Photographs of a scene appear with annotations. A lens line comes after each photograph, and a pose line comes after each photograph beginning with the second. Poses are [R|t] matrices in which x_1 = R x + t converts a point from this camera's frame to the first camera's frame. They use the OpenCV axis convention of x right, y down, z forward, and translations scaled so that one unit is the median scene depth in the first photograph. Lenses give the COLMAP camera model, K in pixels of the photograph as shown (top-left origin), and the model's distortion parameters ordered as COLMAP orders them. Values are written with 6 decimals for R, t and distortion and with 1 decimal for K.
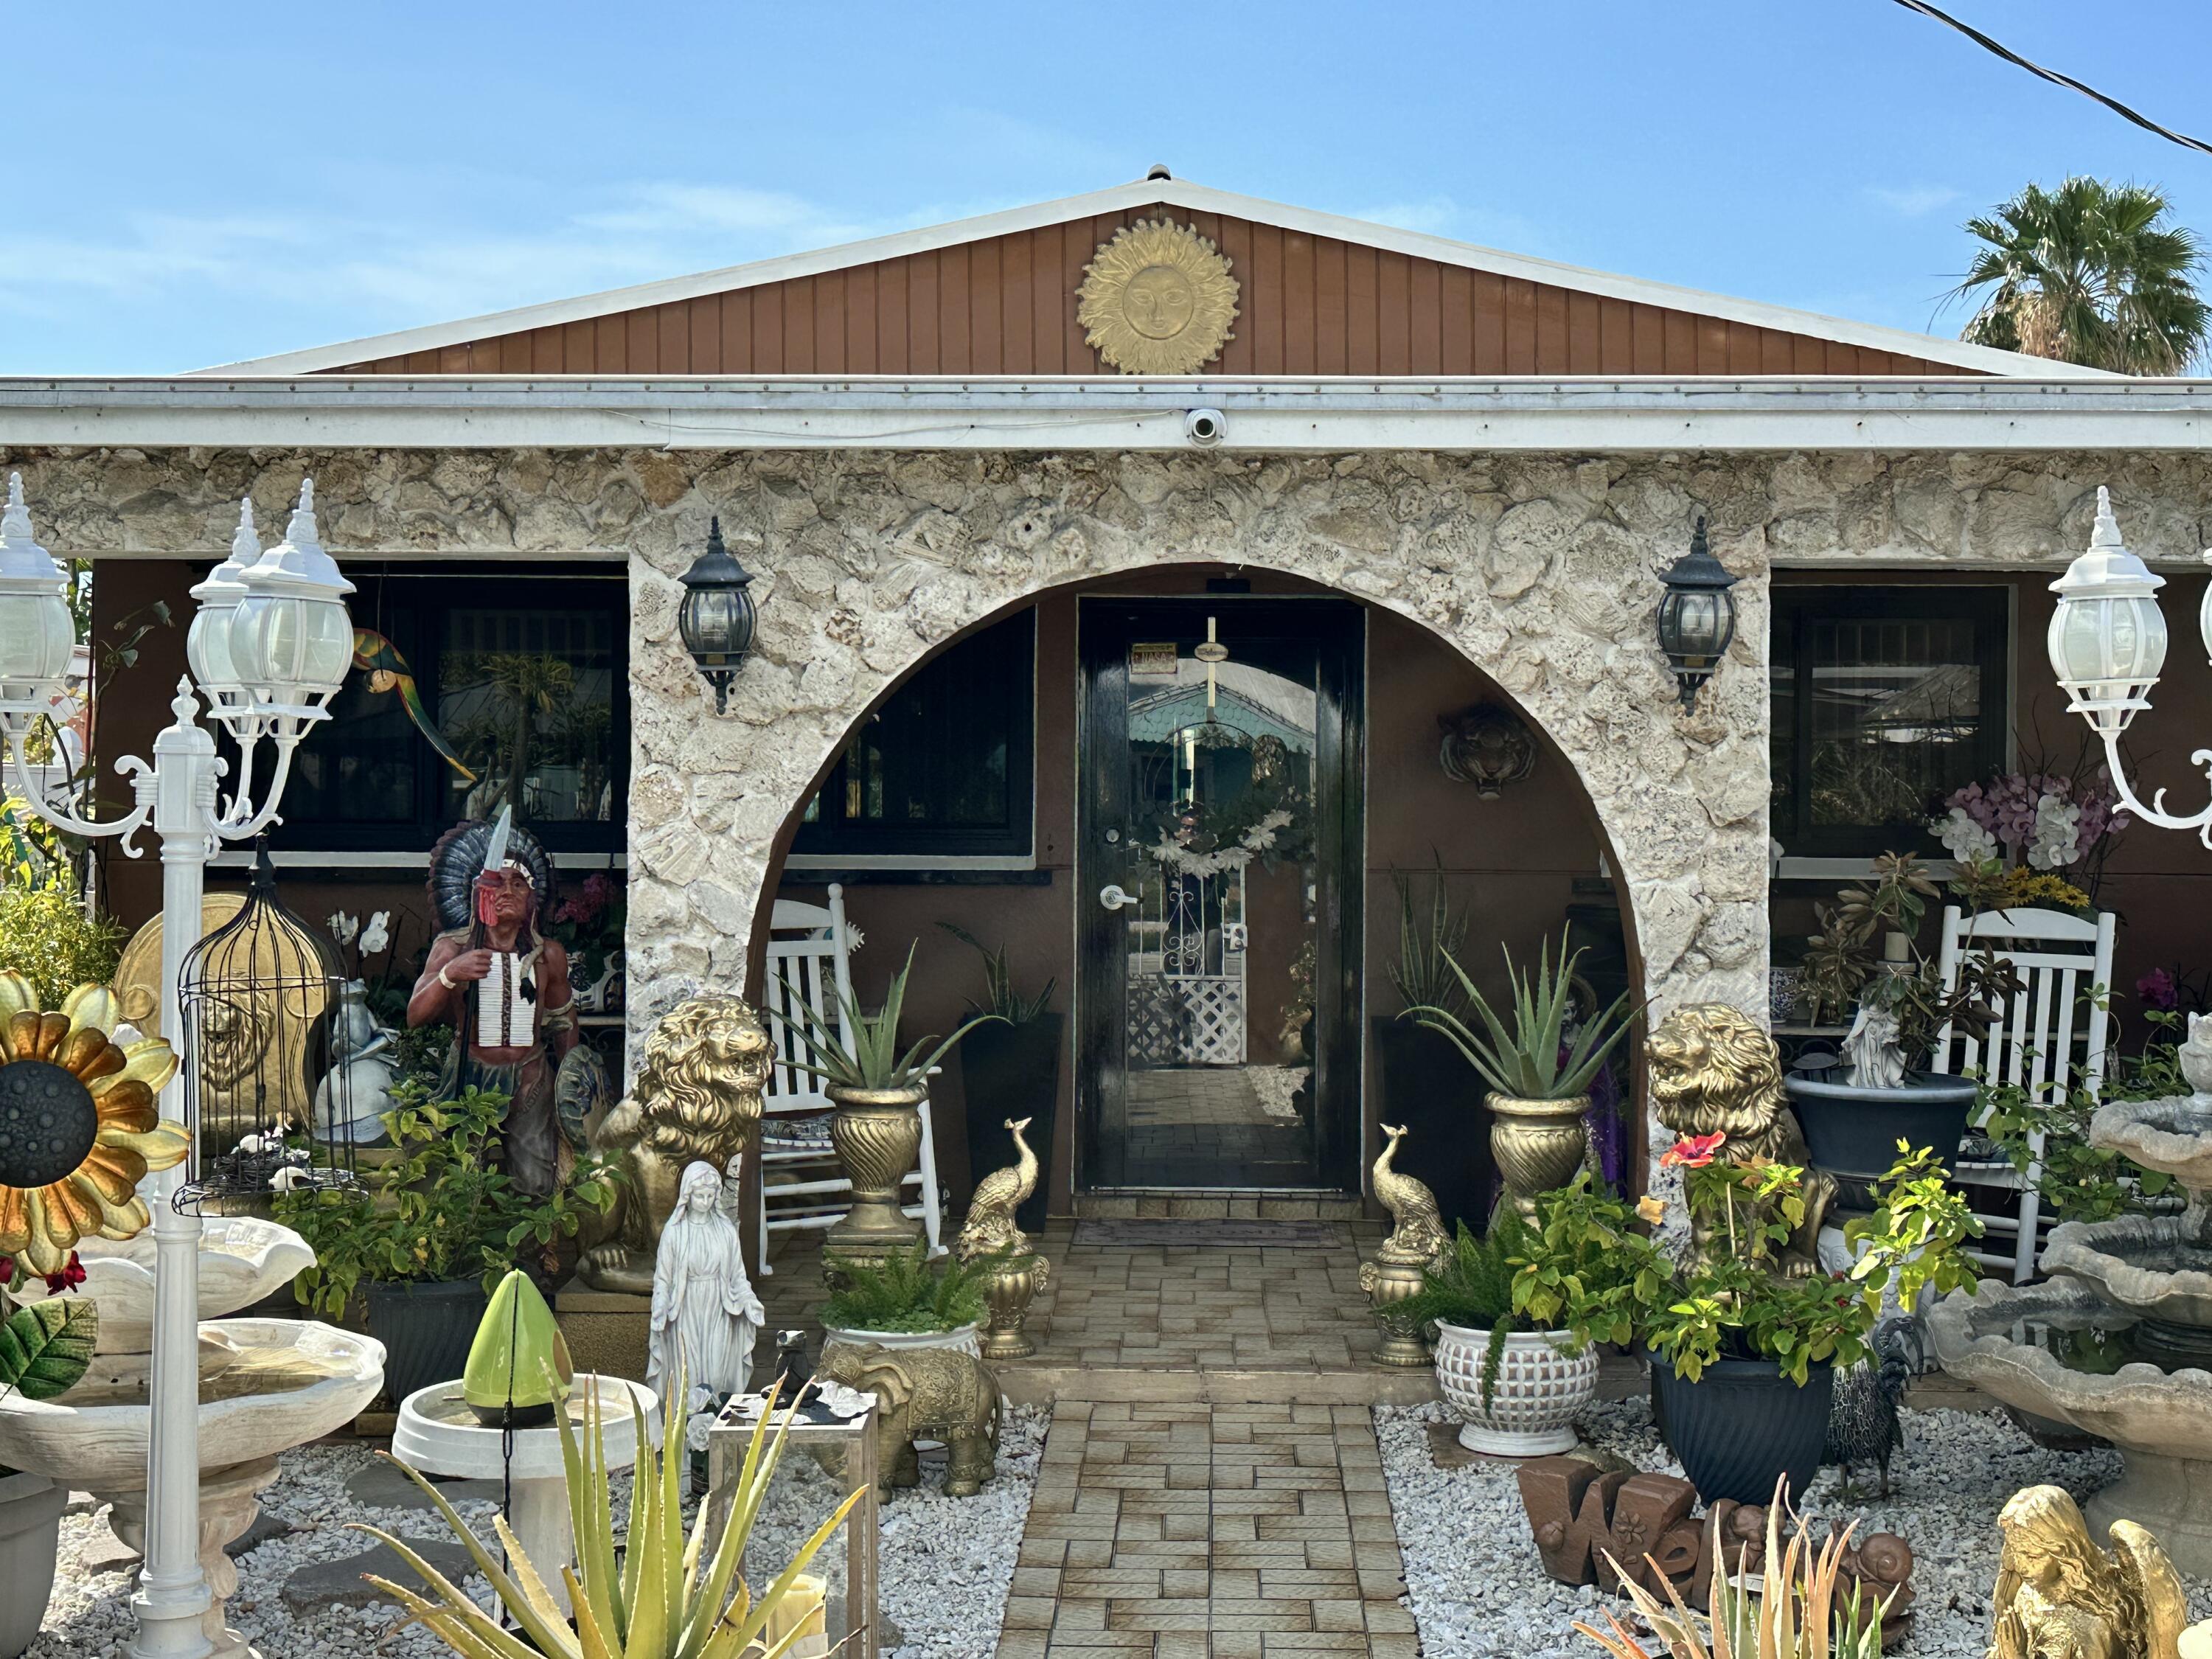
lens RADIAL K [[2881.3, 0, 1127.9], [0, 2881.3, 813.6], [0, 0, 1]] dist [0.118930, 0.000000]
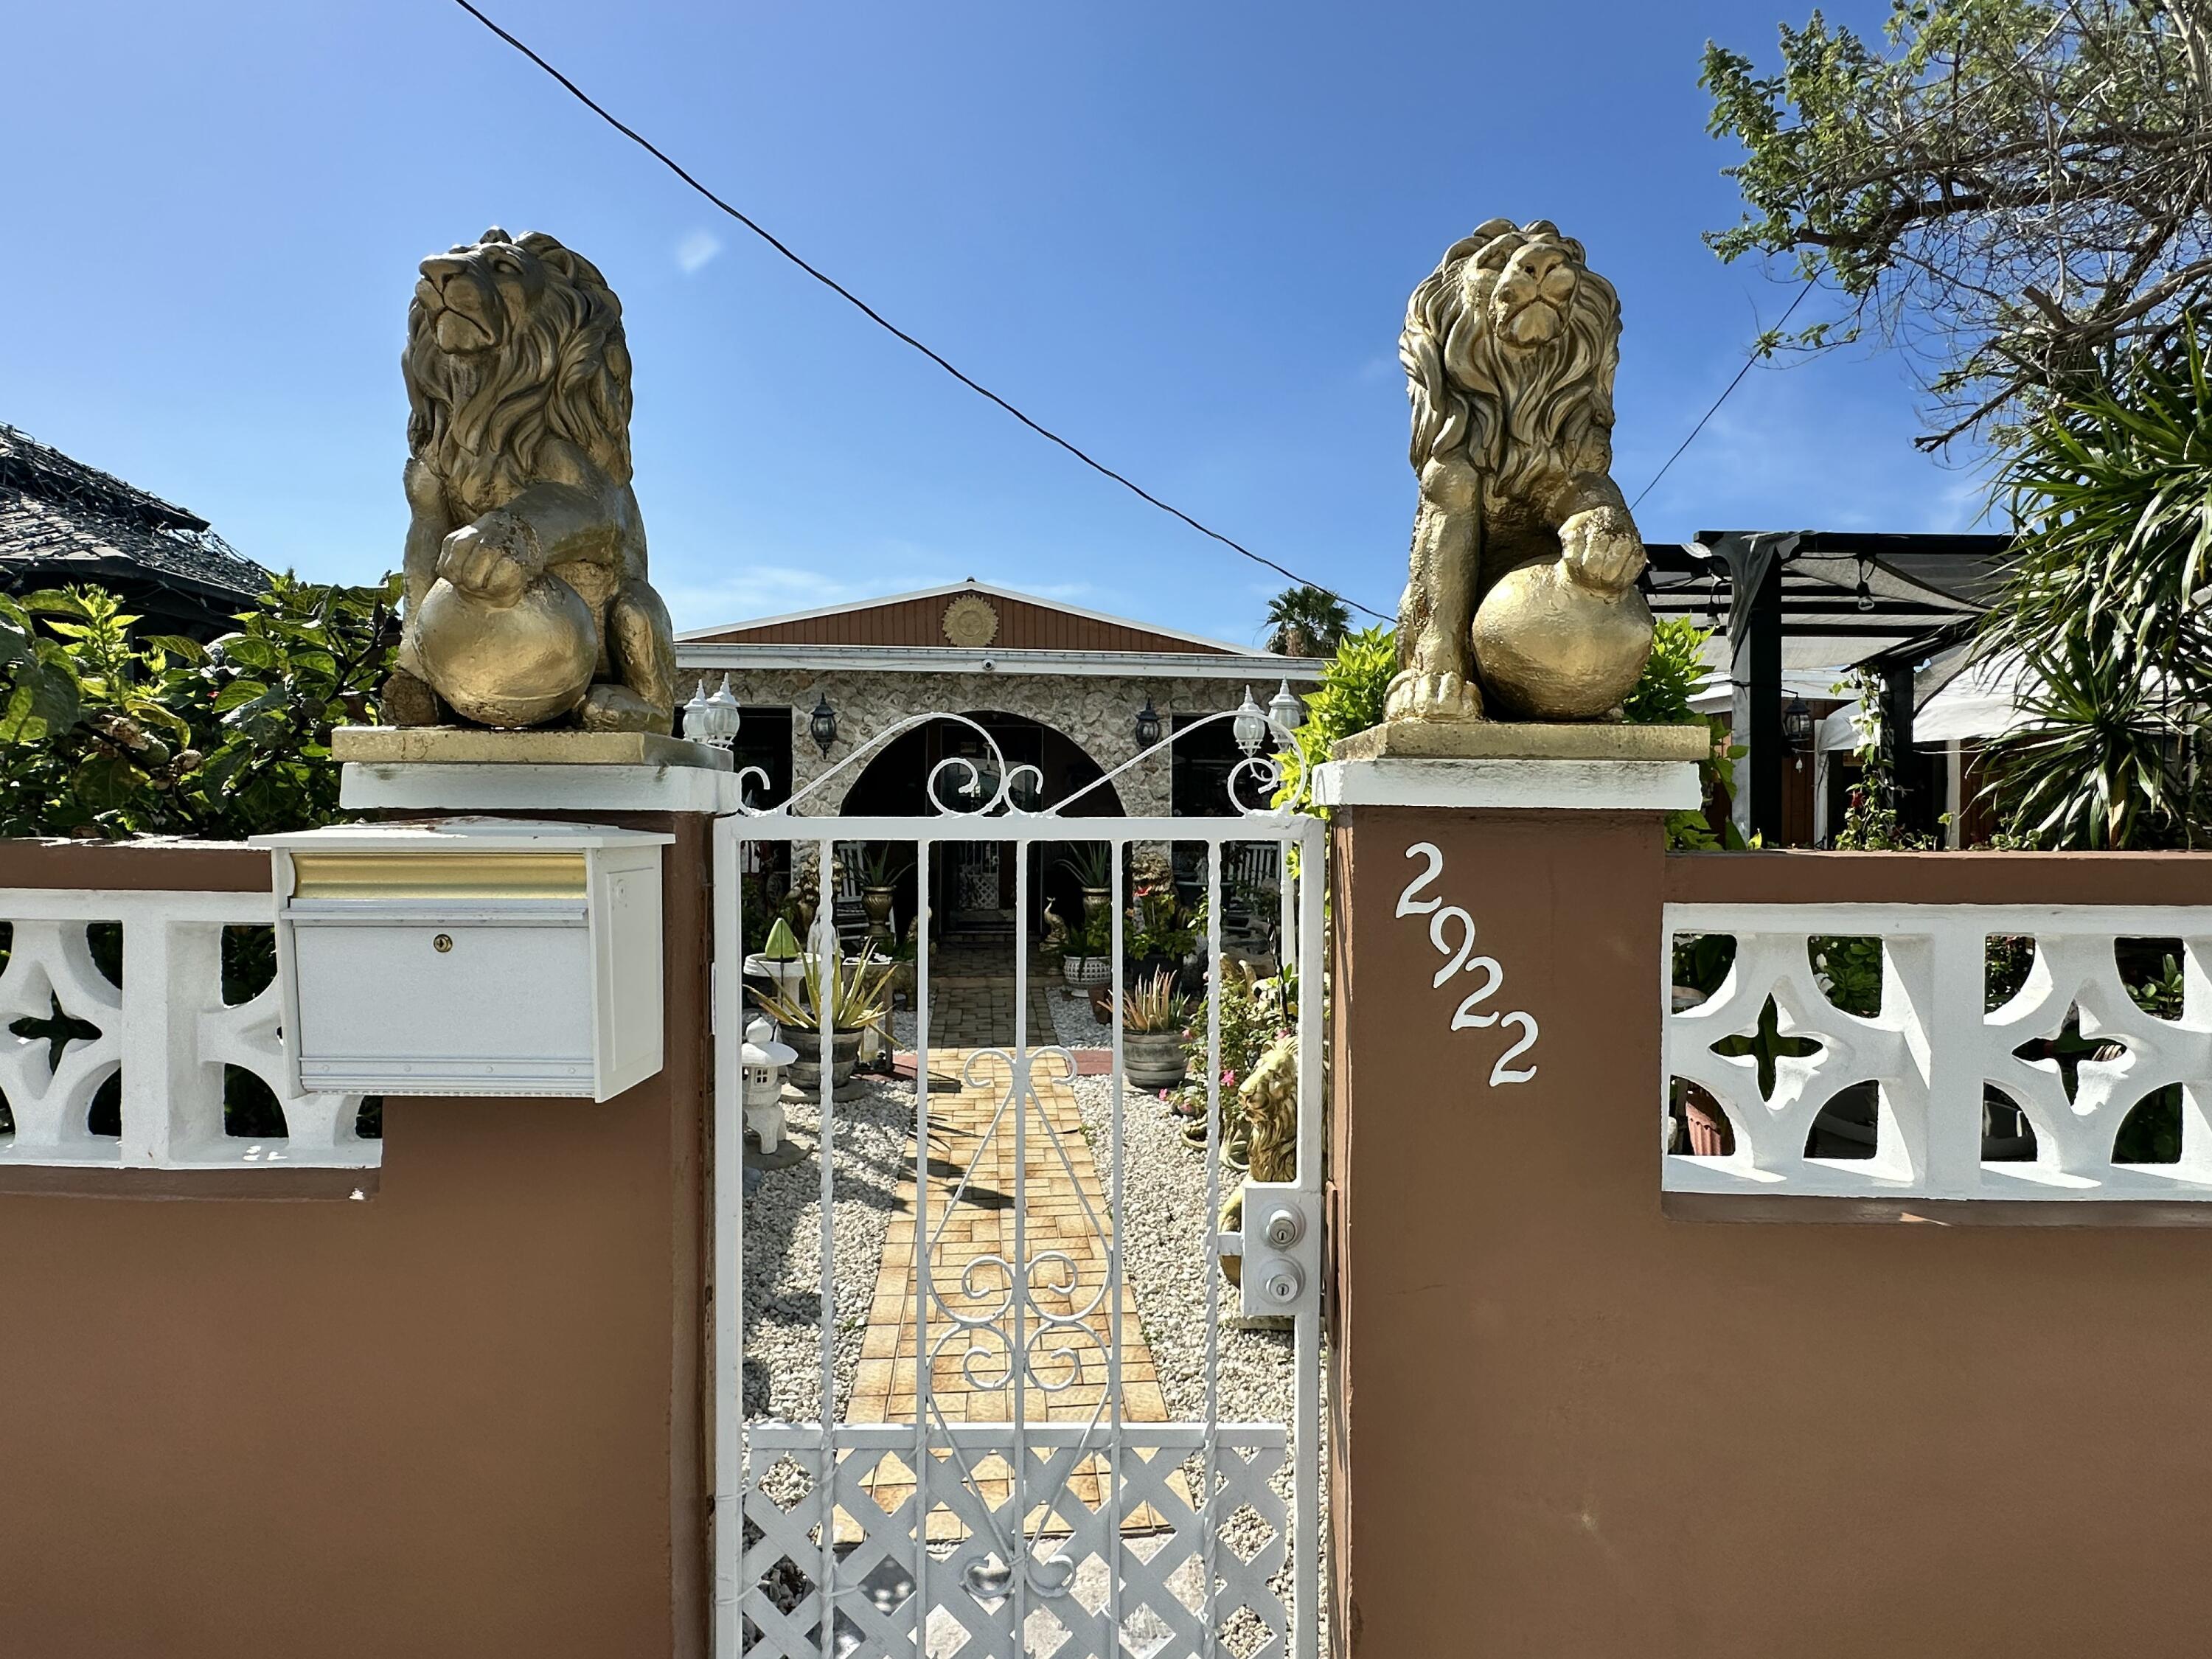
lens RADIAL K [[1180.3, 0, 1110.8], [0, 1180.3, 837.8], [0, 0, 1]] dist [-0.005530, -0.000273]
pose [[0.990353, -0.000767, 0.138565, -0.017613], [-0.000024, 0.999984, 0.005710, 0.038775], [-0.138568, -0.005658, 0.990337, -0.238512]]
